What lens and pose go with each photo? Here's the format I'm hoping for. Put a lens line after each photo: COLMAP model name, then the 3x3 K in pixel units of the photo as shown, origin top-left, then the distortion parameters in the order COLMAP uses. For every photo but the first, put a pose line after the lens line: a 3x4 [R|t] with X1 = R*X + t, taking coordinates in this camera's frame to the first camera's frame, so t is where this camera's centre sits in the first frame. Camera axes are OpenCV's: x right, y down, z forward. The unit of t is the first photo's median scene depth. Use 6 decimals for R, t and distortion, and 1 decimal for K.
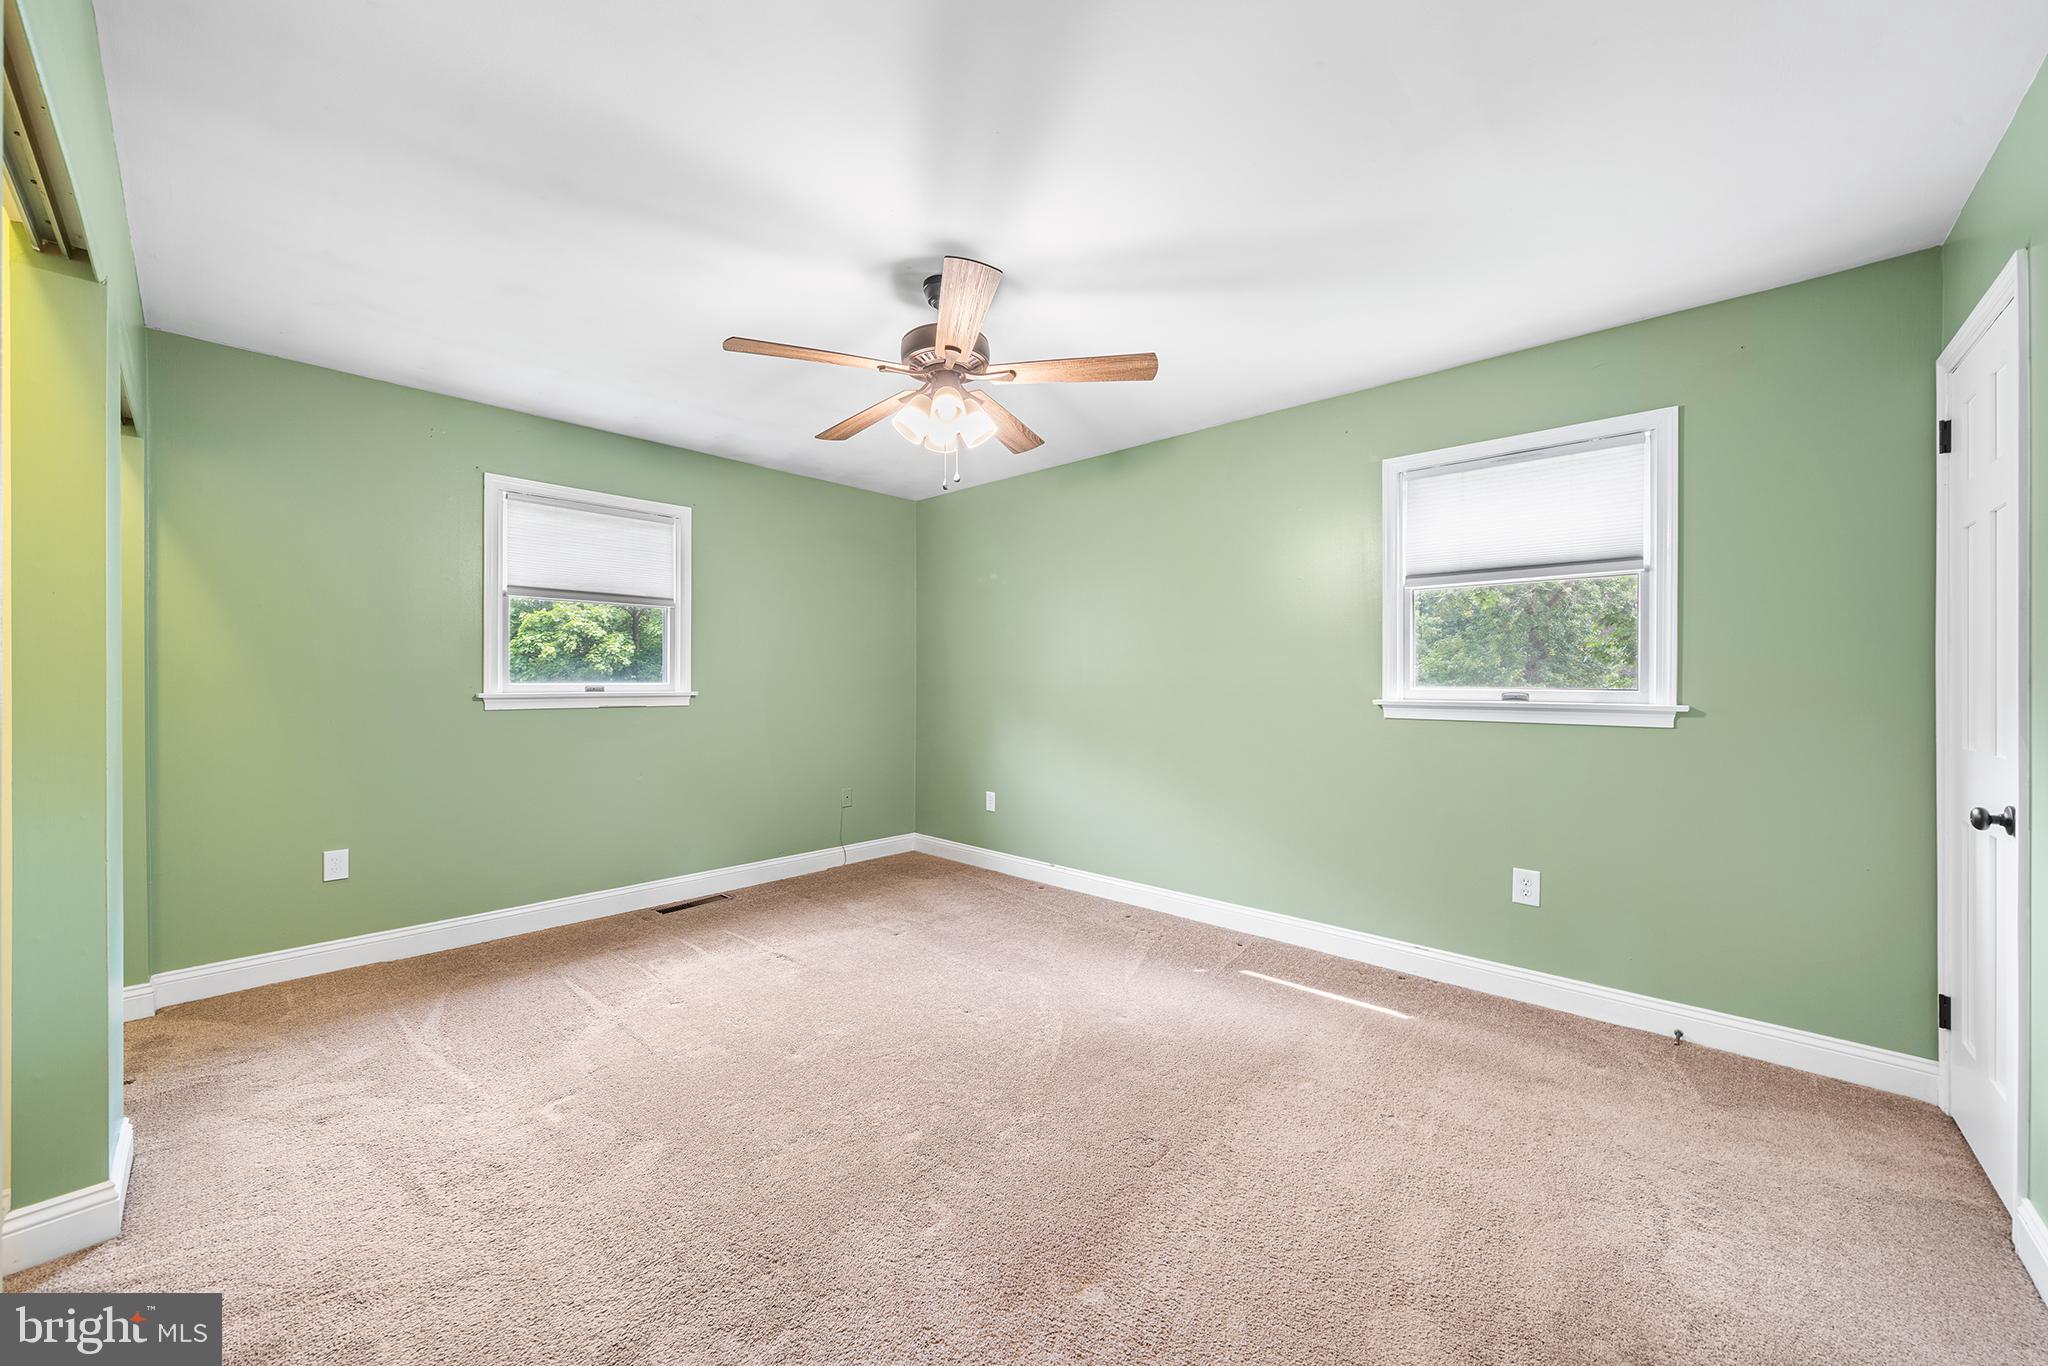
lens RADIAL K [[740.6, 0, 1022.7], [0, 740.6, 686.6], [0, 0, 1]] dist [-0.001168, 0.000047]
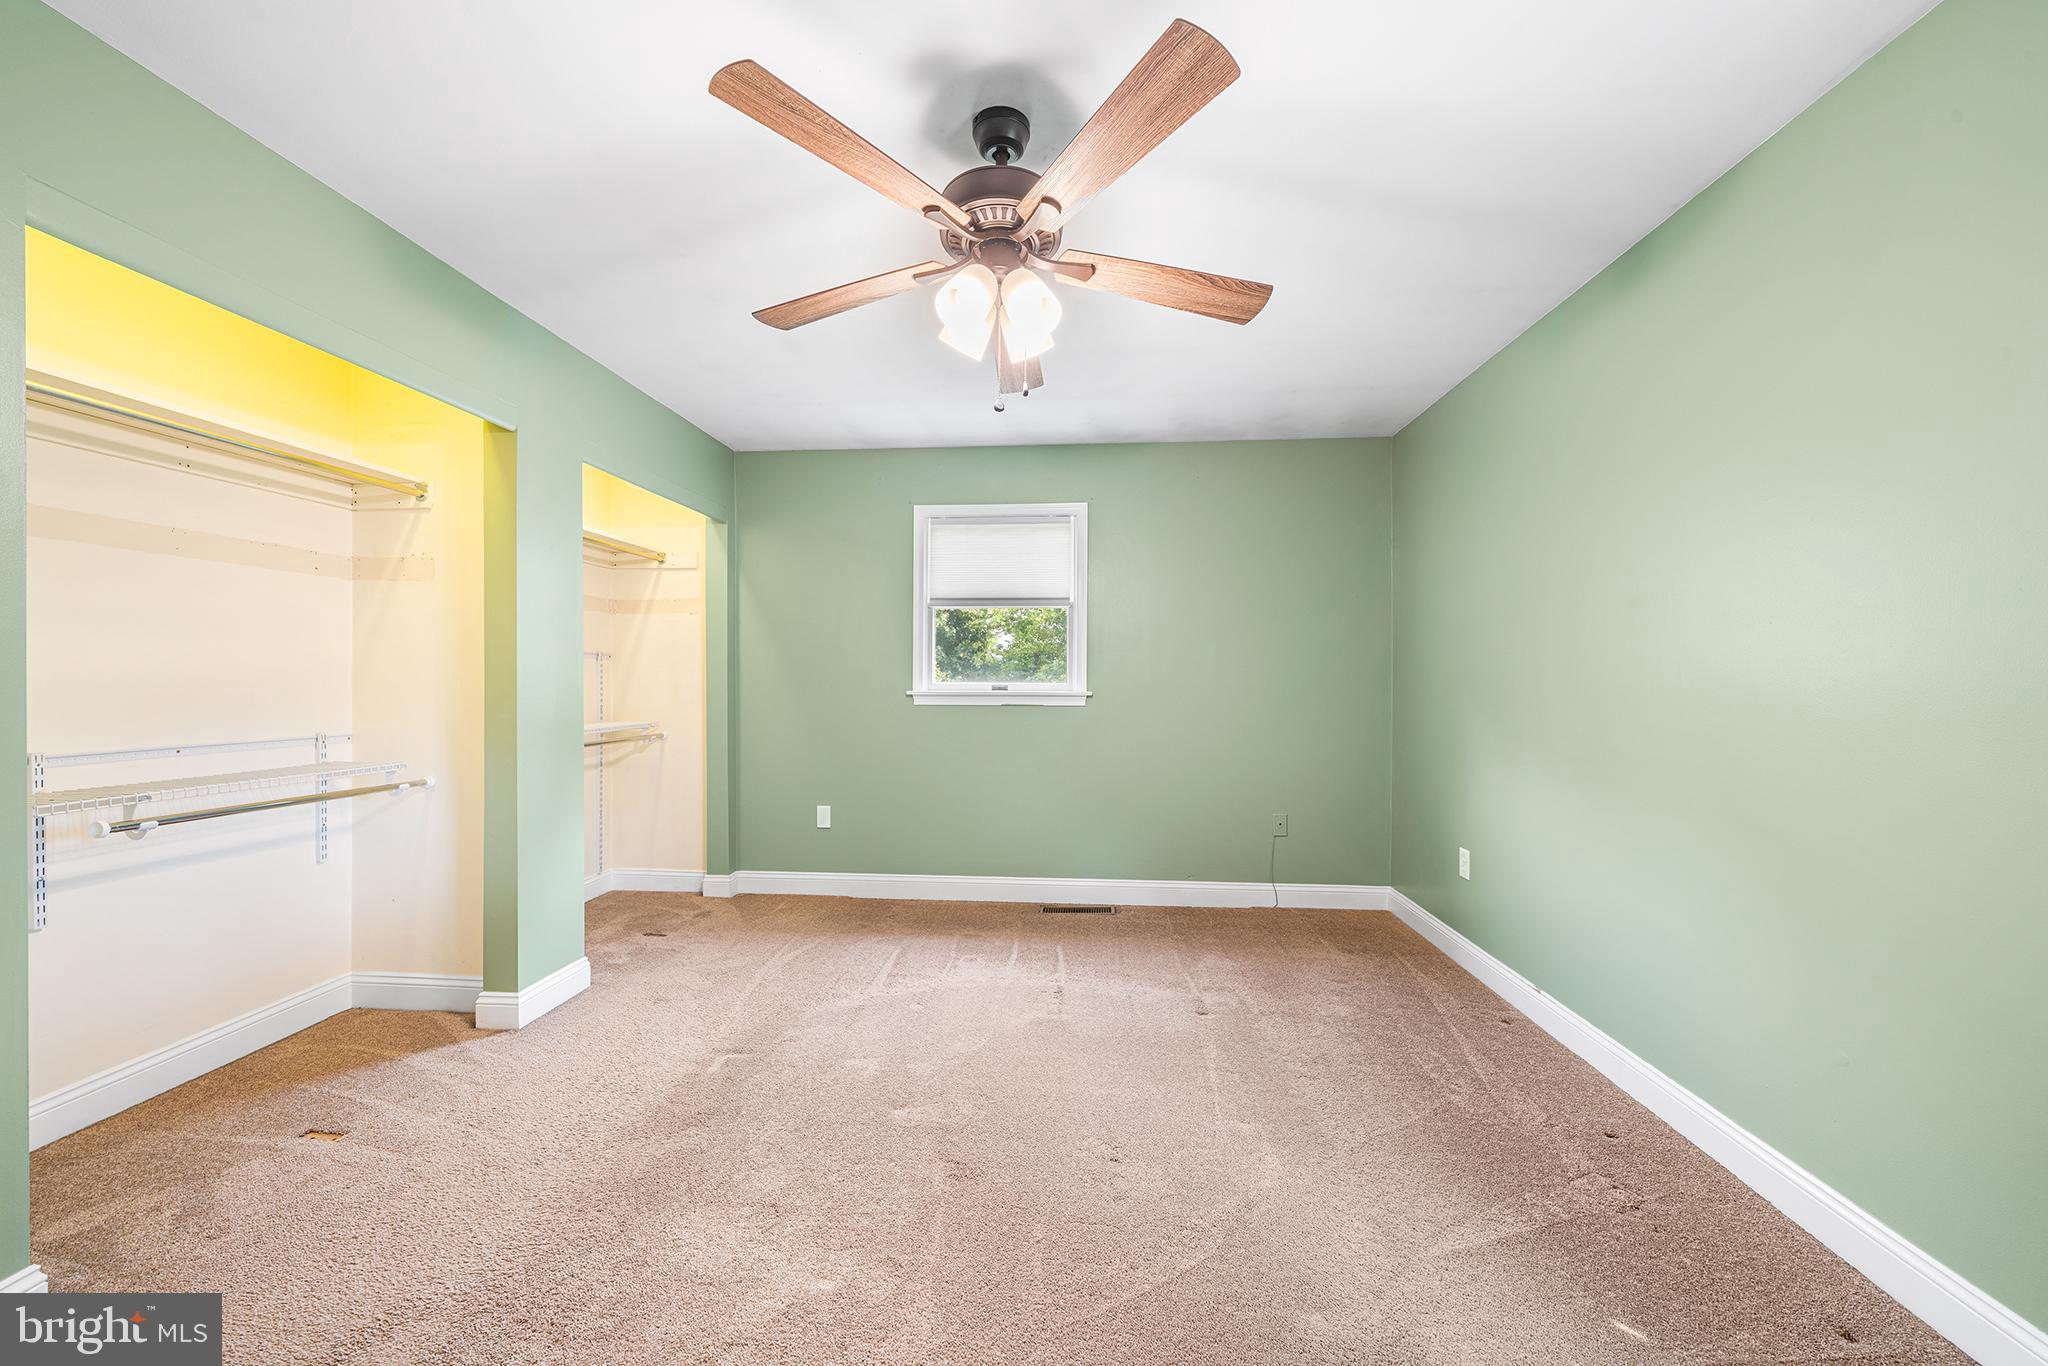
lens RADIAL K [[740.6, 0, 1022.7], [0, 740.6, 686.6], [0, 0, 1]] dist [-0.001168, 0.000047]
pose [[0.625020, 0.004395, -0.780596, 0.285313], [-0.007722, 0.999970, -0.000553, 0.001697], [0.780570, 0.006373, 0.625036, 0.357049]]
